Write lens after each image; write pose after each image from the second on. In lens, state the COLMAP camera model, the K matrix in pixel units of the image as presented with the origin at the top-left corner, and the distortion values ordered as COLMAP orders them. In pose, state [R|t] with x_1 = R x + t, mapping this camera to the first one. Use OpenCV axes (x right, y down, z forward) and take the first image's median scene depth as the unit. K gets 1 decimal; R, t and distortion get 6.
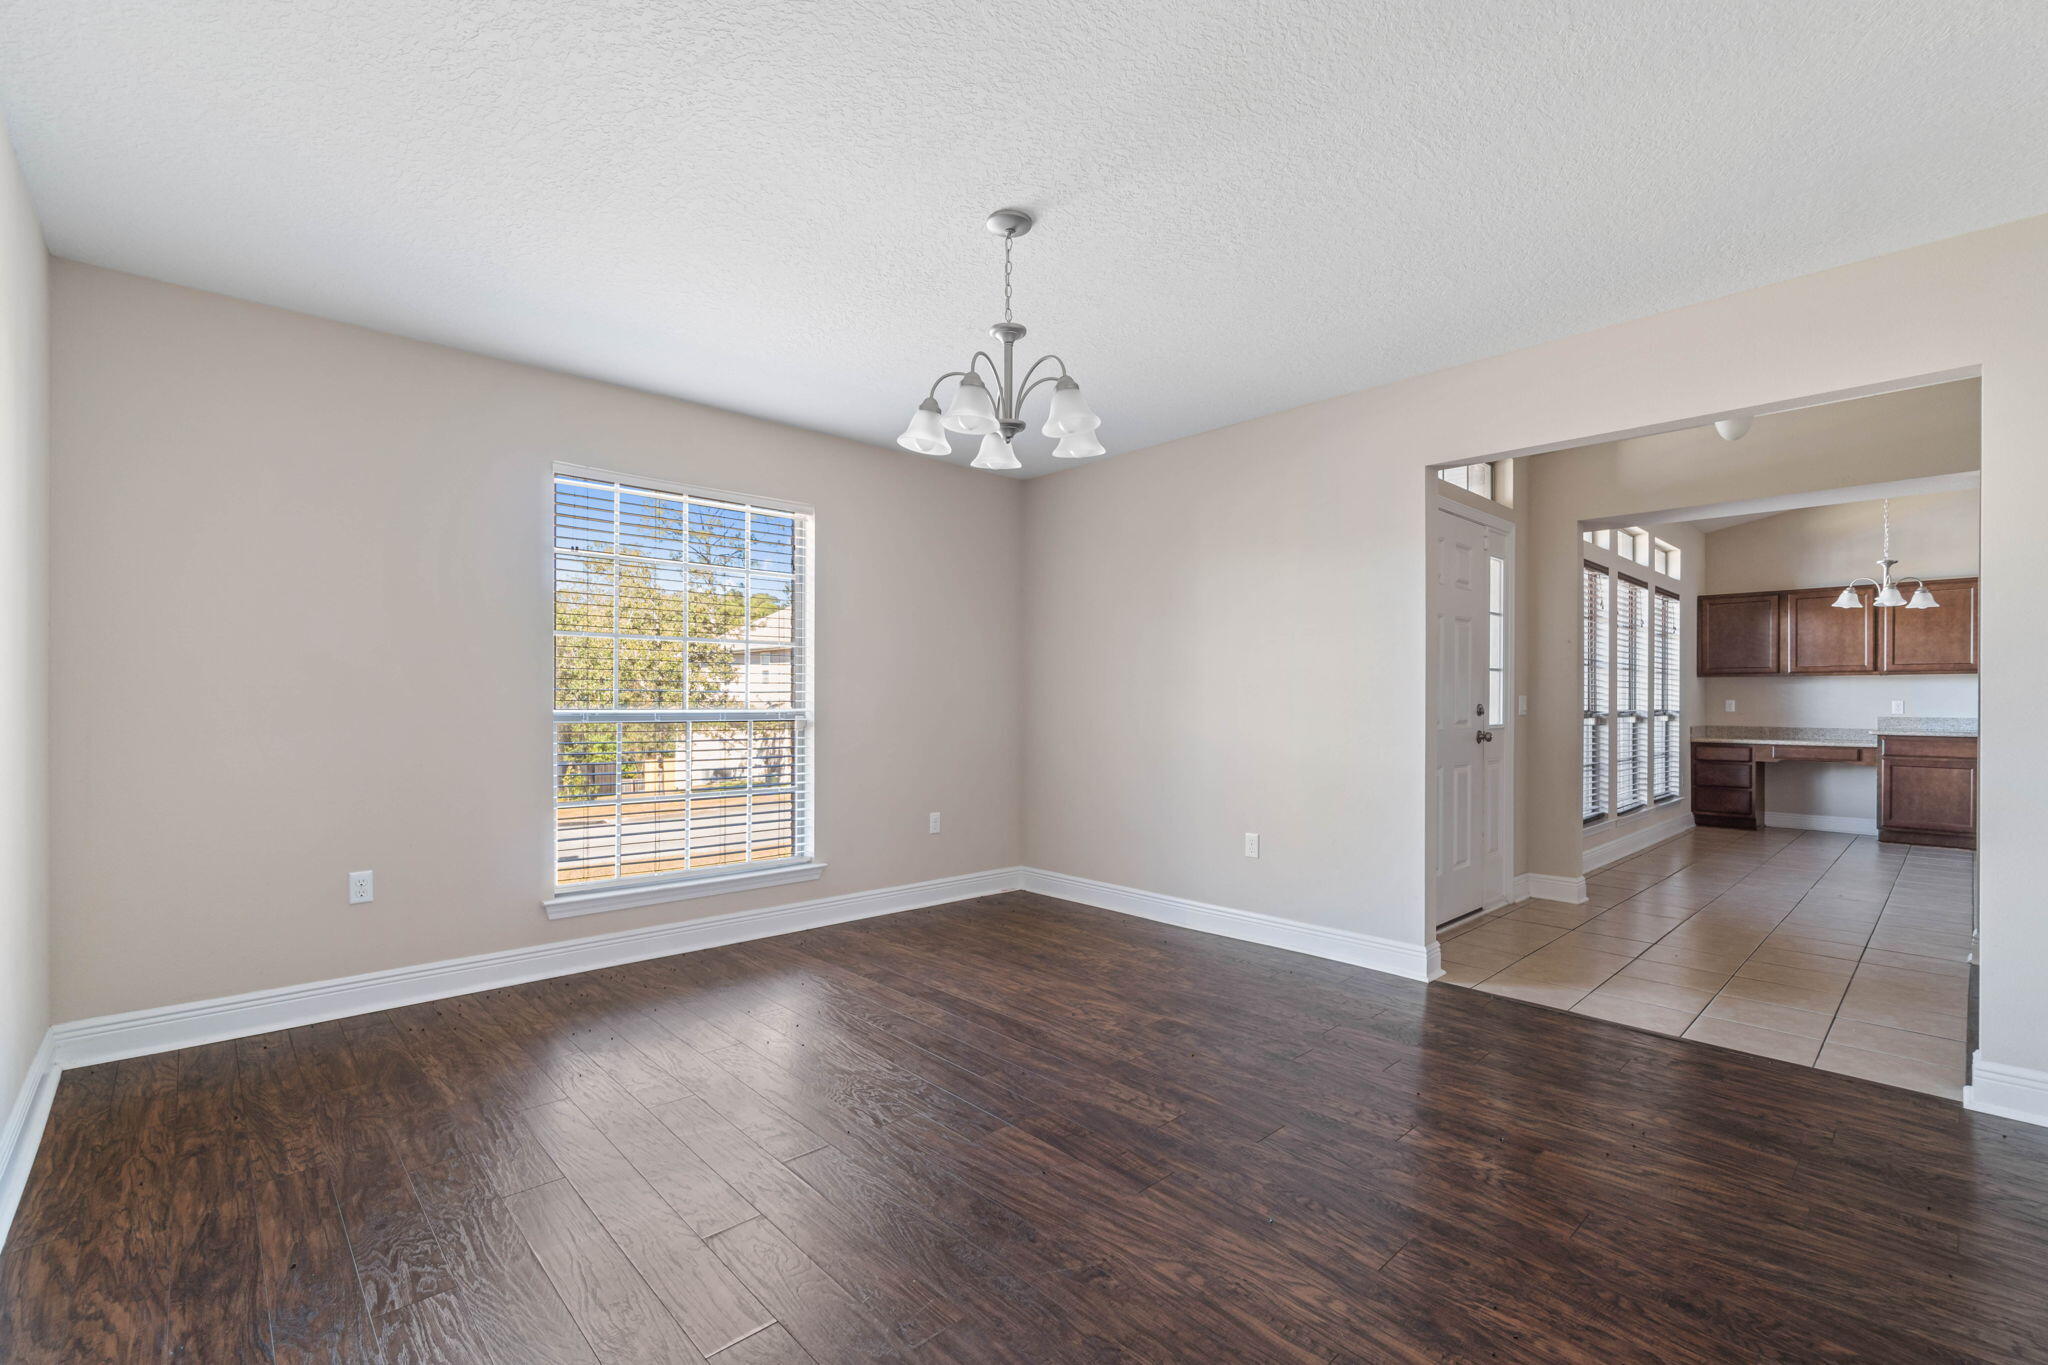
lens RADIAL K [[889.2, 0, 1012.8], [0, 889.2, 696.2], [0, 0, 1]] dist [-0.000273, -0.000491]
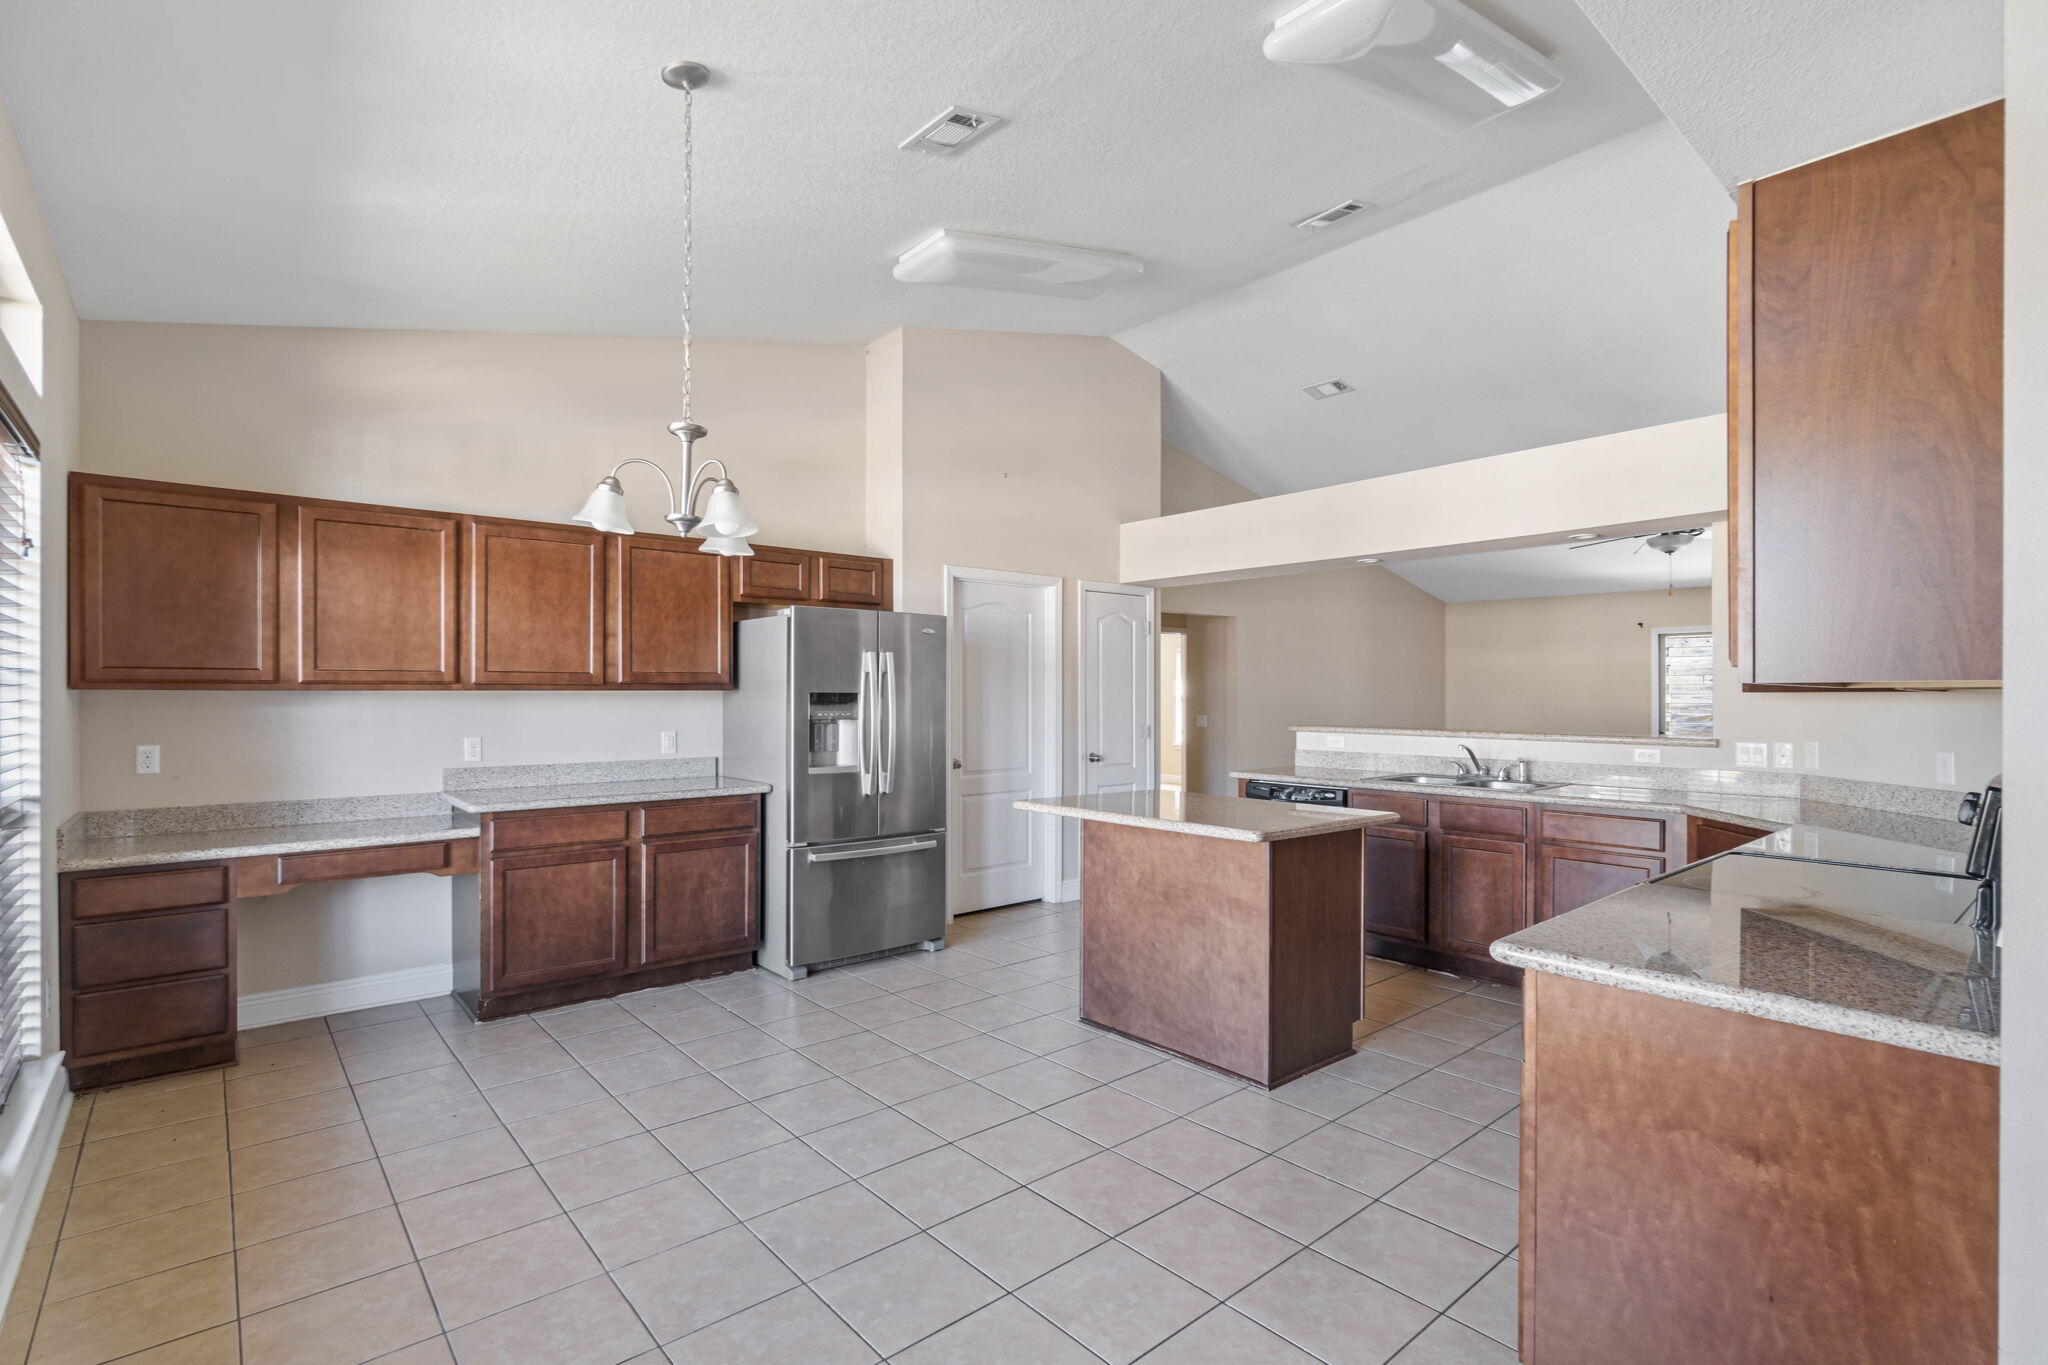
lens RADIAL K [[962.3, 0, 1014.4], [0, 962.3, 689.9], [0, 0, 1]] dist [-0.002950, 0.000459]
pose [[0.043759, -0.003993, 0.999034, 0.419571], [-0.005941, 0.999973, 0.004257, -0.027741], [-0.999024, -0.006122, 0.043734, 0.637241]]
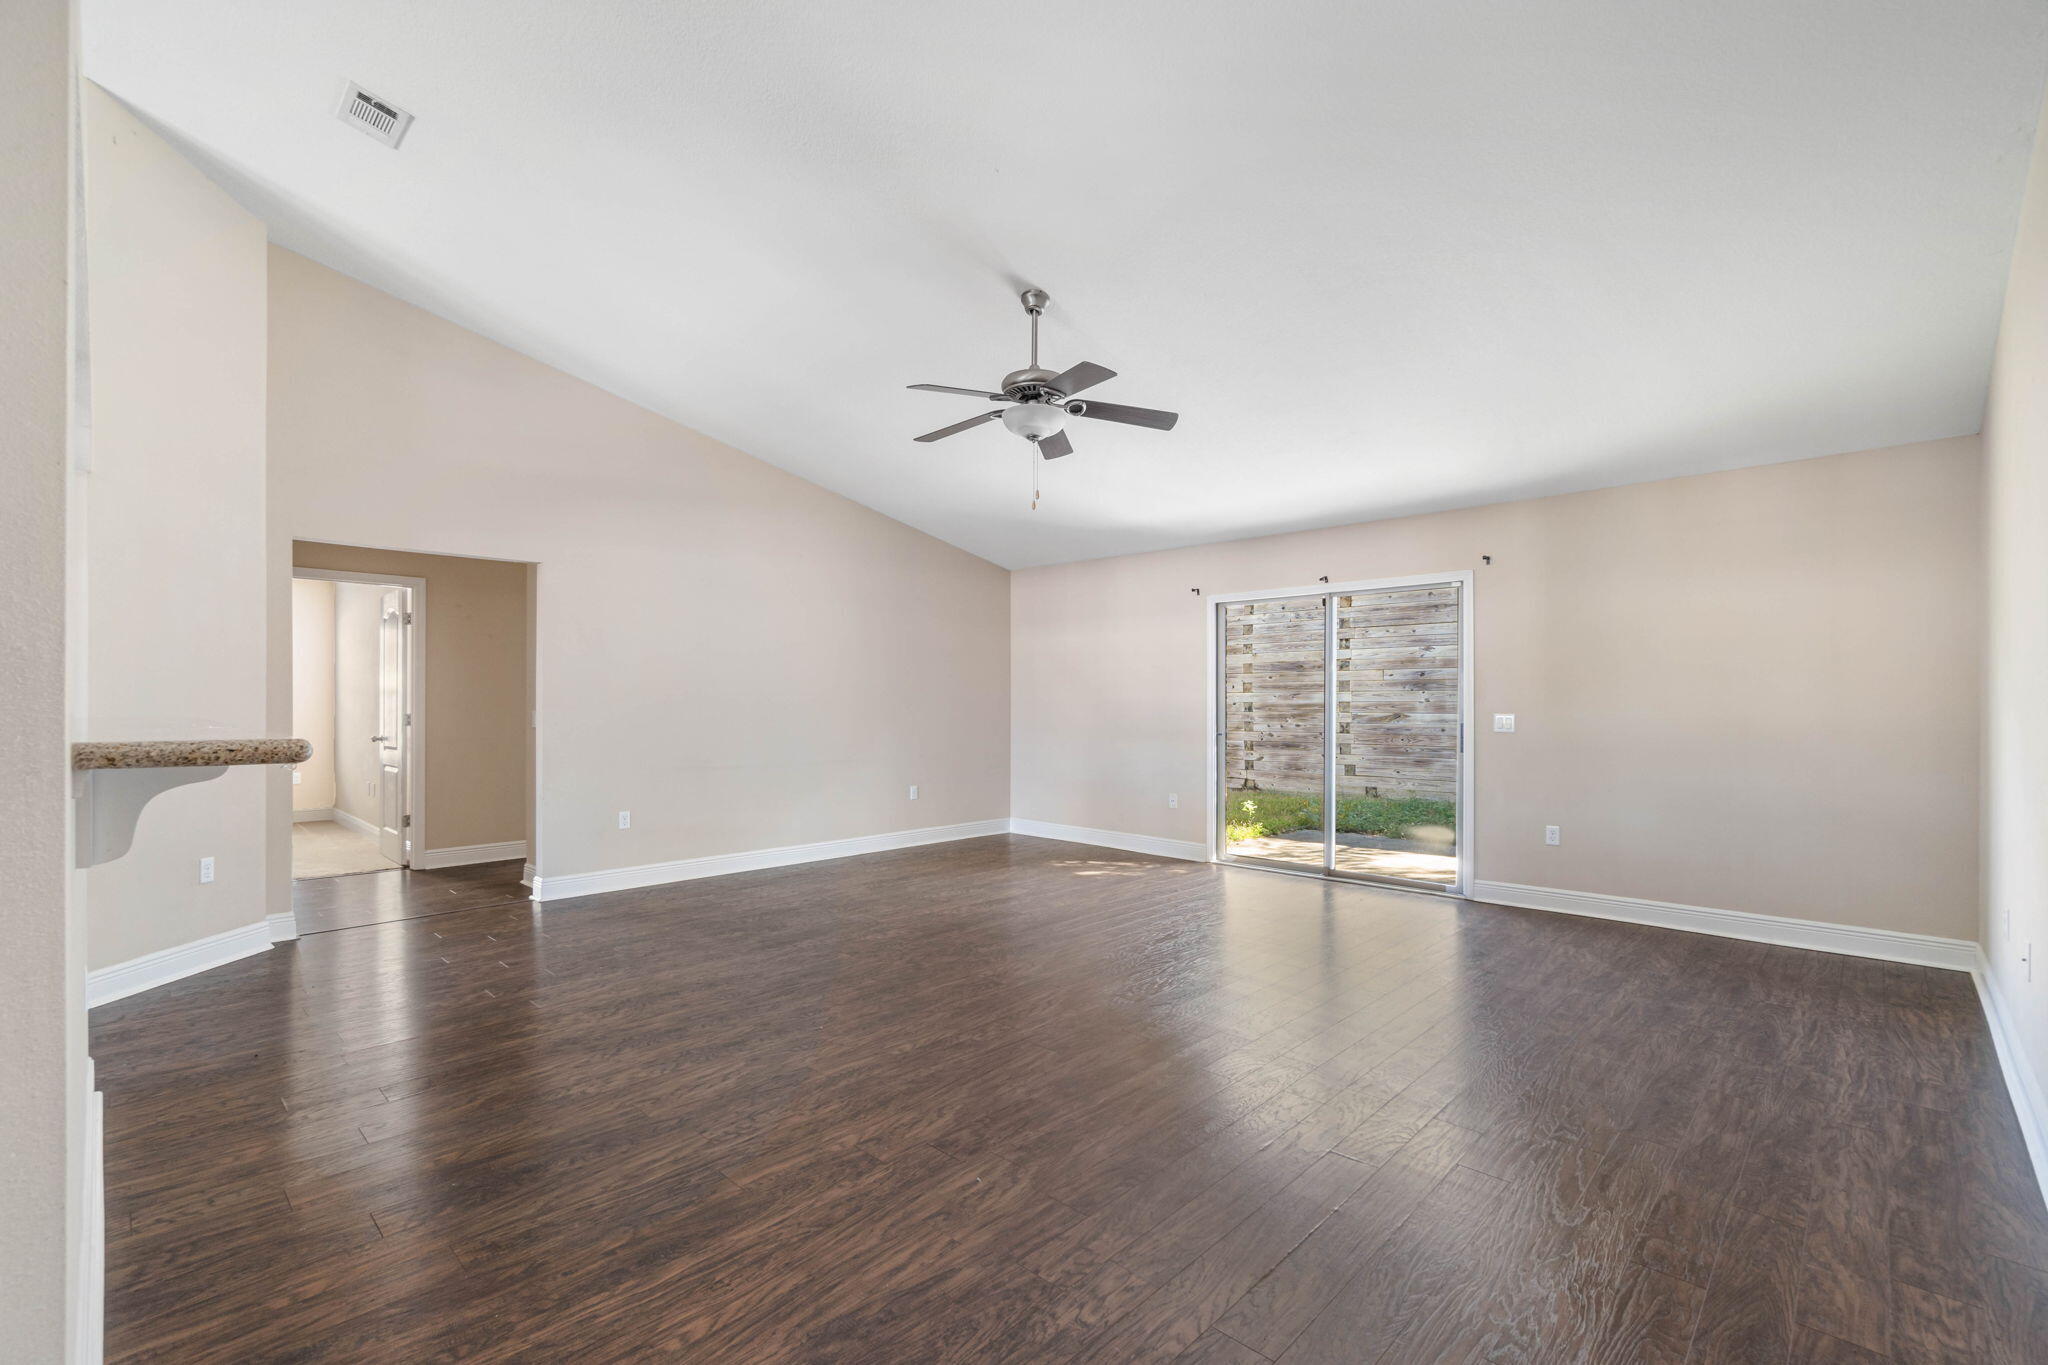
lens RADIAL K [[889.2, 0, 1012.8], [0, 889.2, 696.2], [0, 0, 1]] dist [-0.000273, -0.000491]
pose [[-0.047256, -0.001576, 0.998882, 0.876276], [-0.005442, 0.999984, 0.001321, -0.008075], [-0.998868, -0.005374, -0.047263, 0.060545]]
